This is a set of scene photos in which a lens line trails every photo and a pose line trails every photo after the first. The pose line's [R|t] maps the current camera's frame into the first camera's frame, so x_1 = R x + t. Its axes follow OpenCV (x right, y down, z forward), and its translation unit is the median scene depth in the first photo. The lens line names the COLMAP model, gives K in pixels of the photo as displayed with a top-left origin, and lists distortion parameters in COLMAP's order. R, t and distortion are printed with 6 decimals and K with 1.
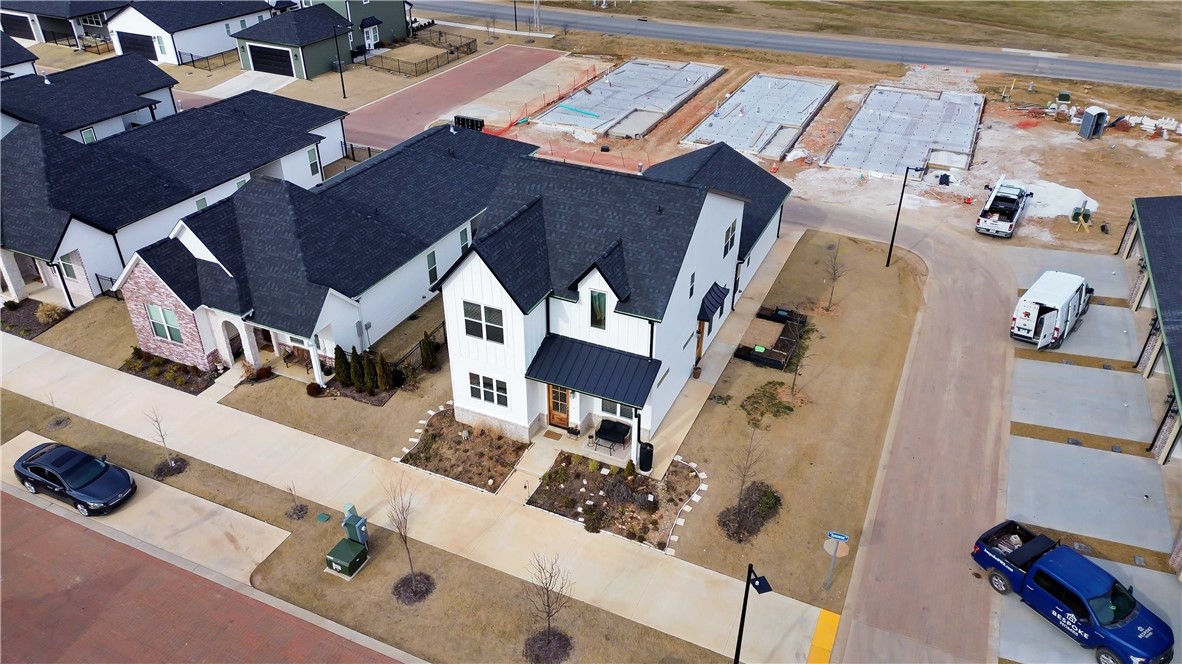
lens RADIAL K [[835.9, 0, 591.0], [0, 835.9, 332.0], [0, 0, 1]] dist [0.089162, -0.000432]
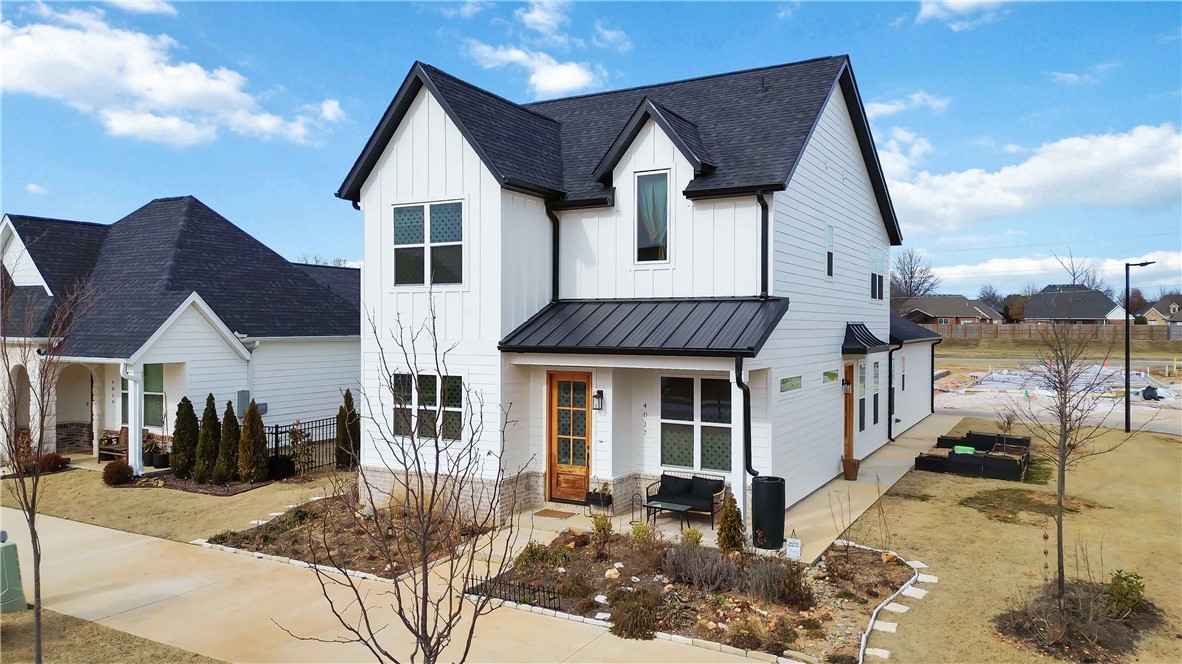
lens RADIAL K [[837.3, 0, 591.0], [0, 837.3, 332.0], [0, 0, 1]] dist [0.040181, -0.000487]
pose [[0.996914, 0.000530, -0.078497, 0.010915], [-0.041304, 0.853897, -0.518800, 0.288643], [0.066754, 0.520441, 0.851284, 0.586864]]
